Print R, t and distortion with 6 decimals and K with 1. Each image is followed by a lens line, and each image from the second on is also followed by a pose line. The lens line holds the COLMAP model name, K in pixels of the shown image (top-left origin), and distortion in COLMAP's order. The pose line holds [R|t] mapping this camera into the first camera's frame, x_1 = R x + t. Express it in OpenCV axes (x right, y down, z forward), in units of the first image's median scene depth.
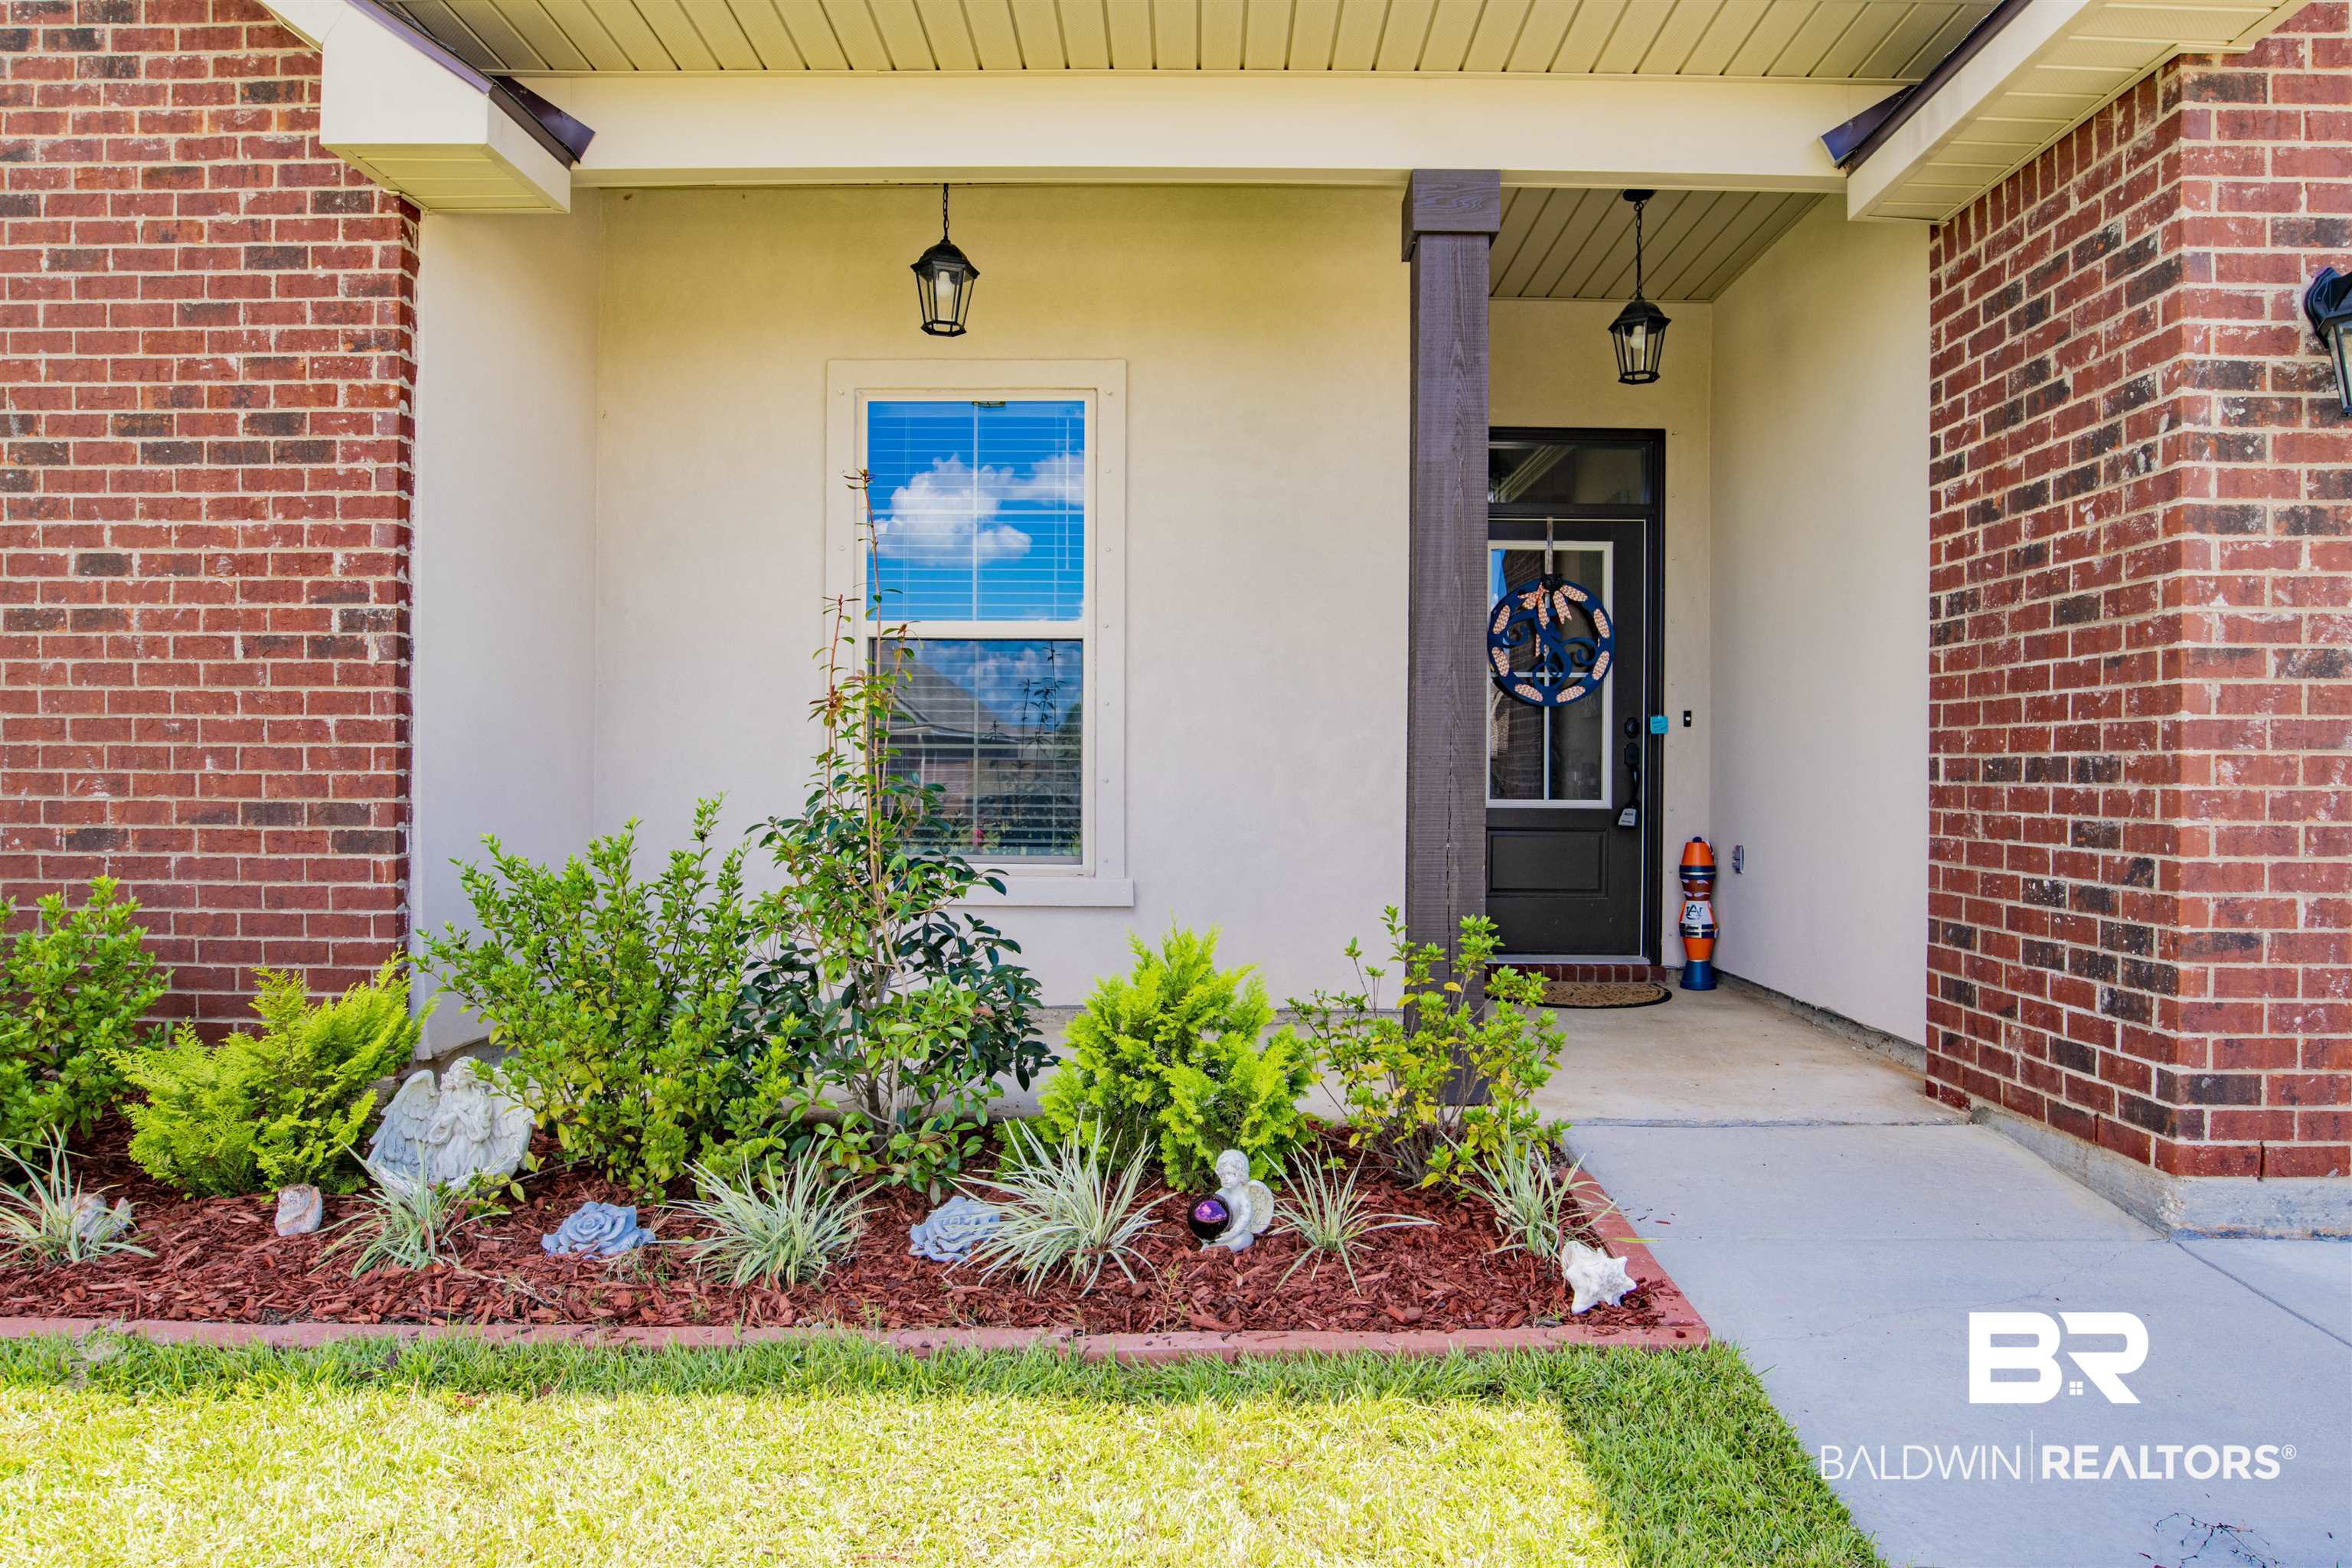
lens RADIAL K [[1440.1, 0, 1173.5], [0, 1440.1, 781.7], [0, 0, 1]] dist [-0.010428, 0.000108]
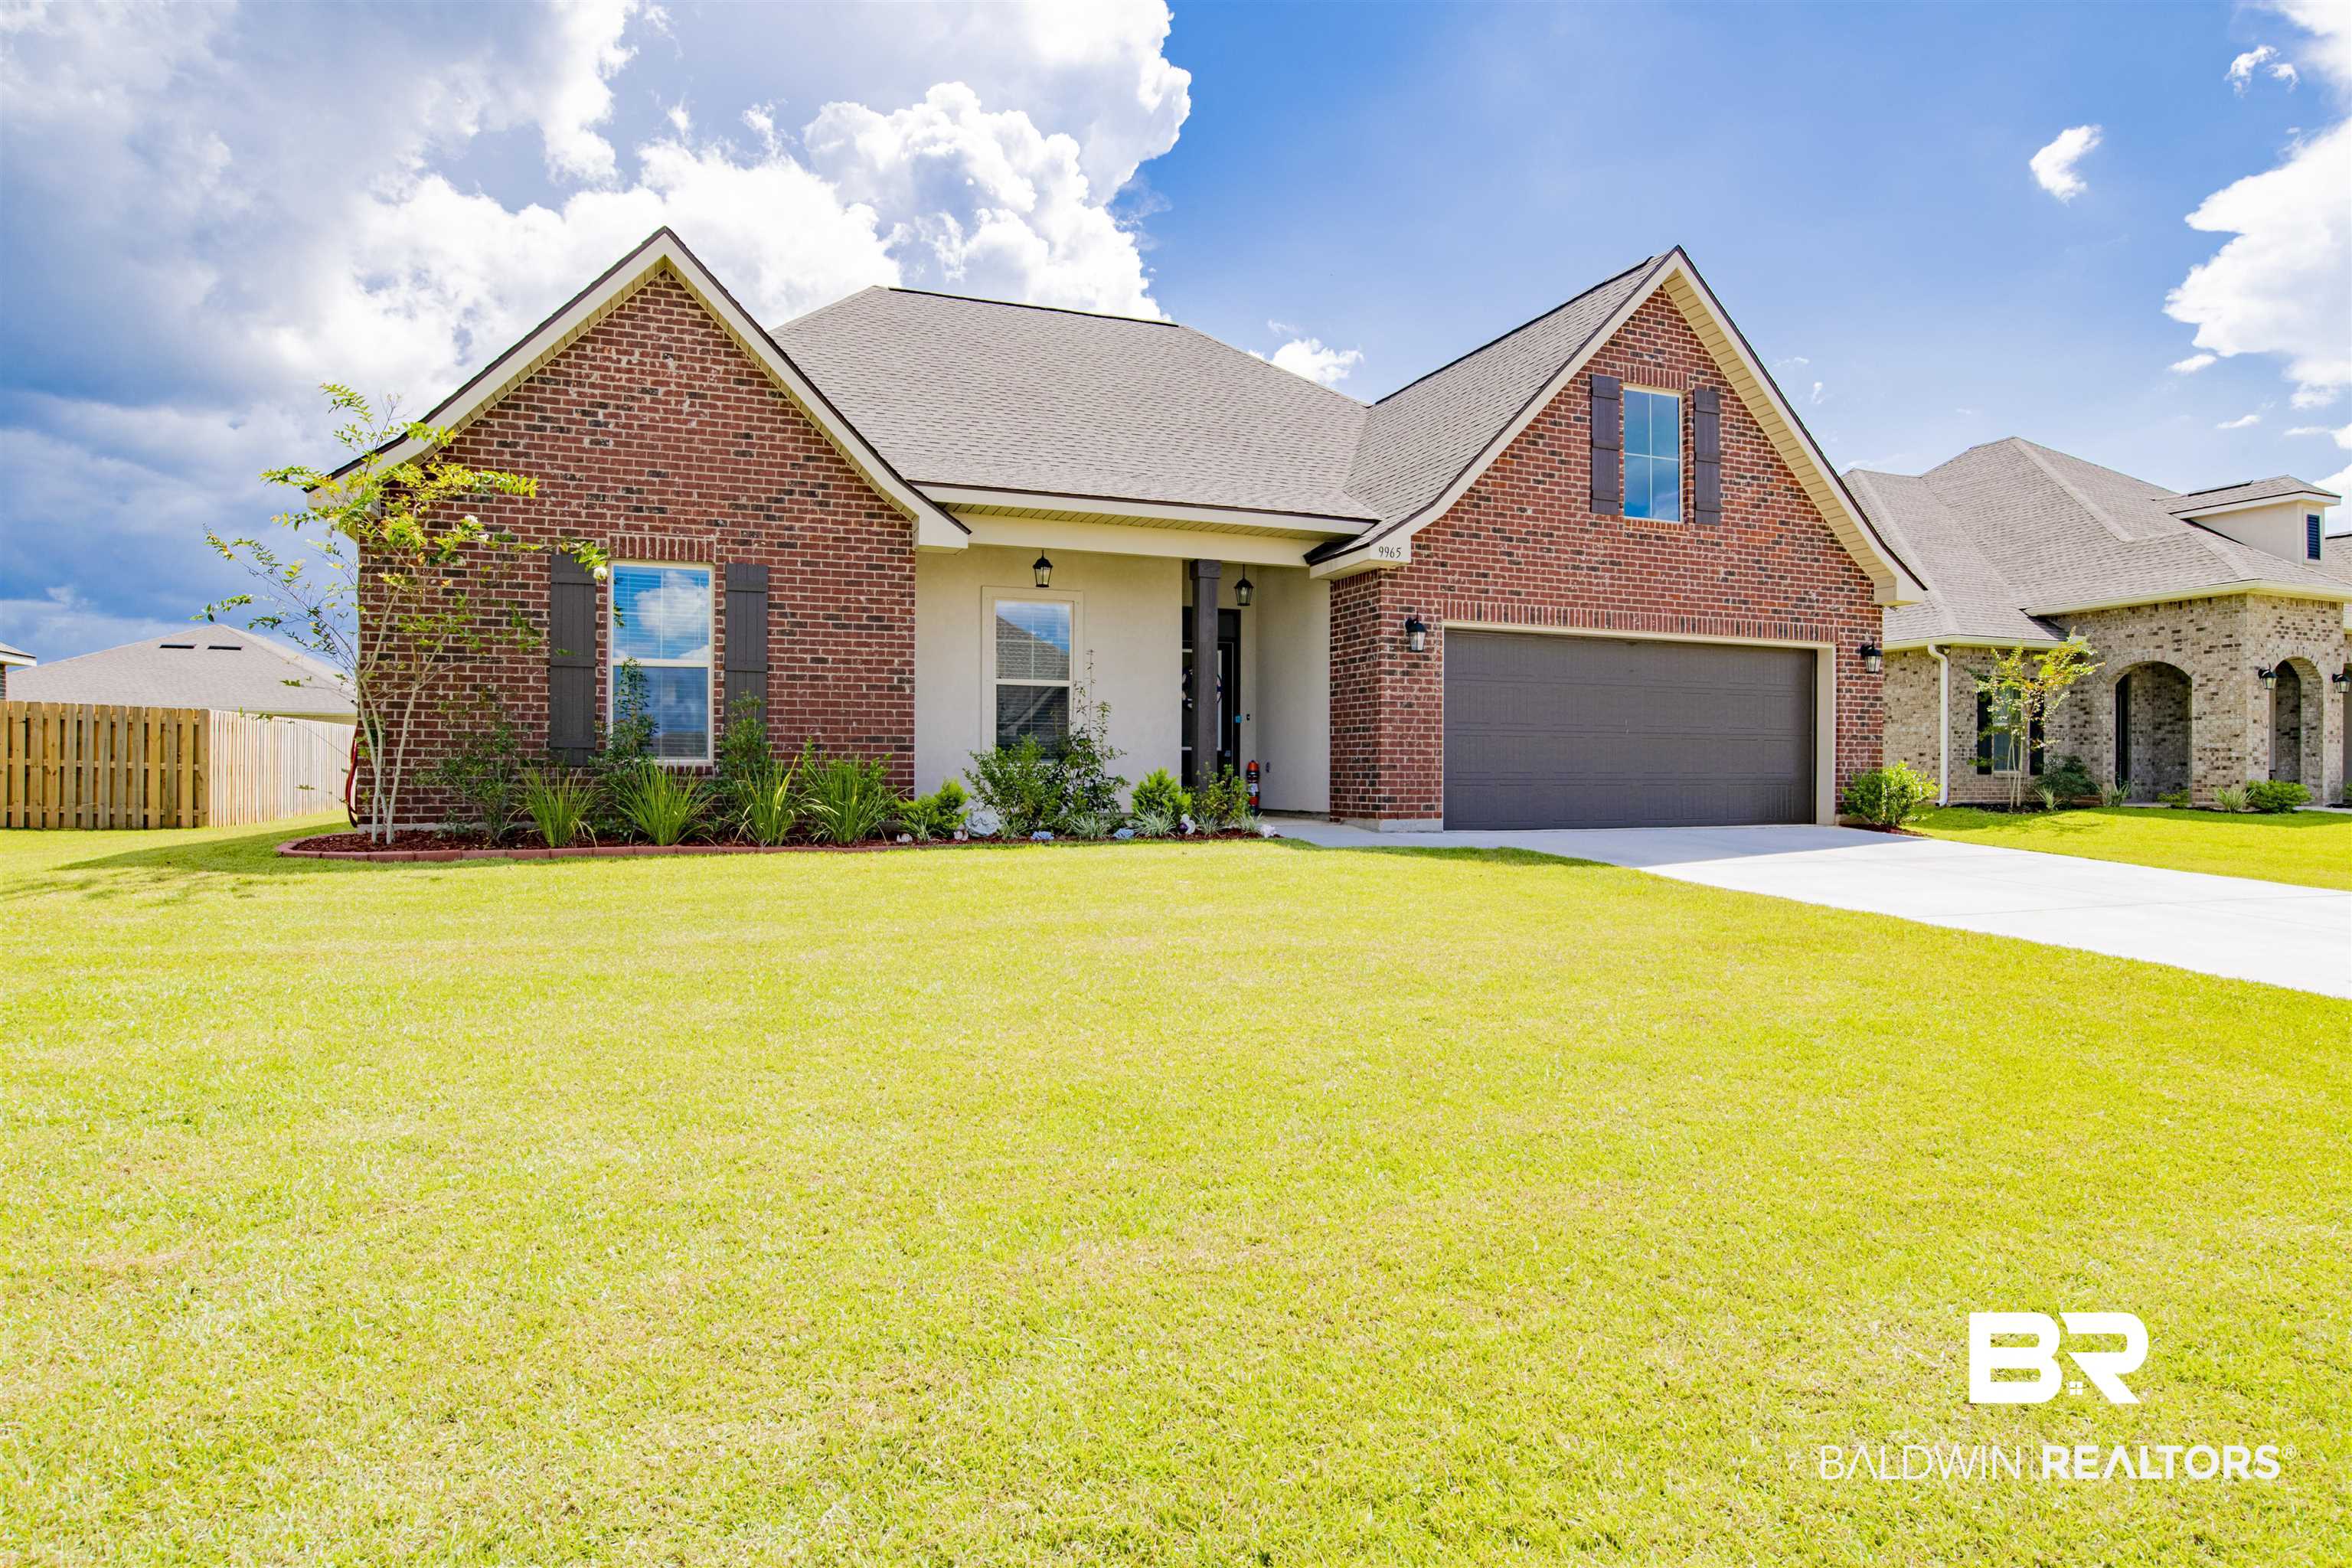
lens RADIAL K [[1317.6, 0, 1178.3], [0, 1317.6, 779.2], [0, 0, 1]] dist [-0.001795, -0.000148]
pose [[0.929422, -0.004653, 0.368988, -1.088127], [0.004038, 0.999989, 0.002440, 0.107273], [-0.368996, -0.000778, 0.929431, -2.006384]]
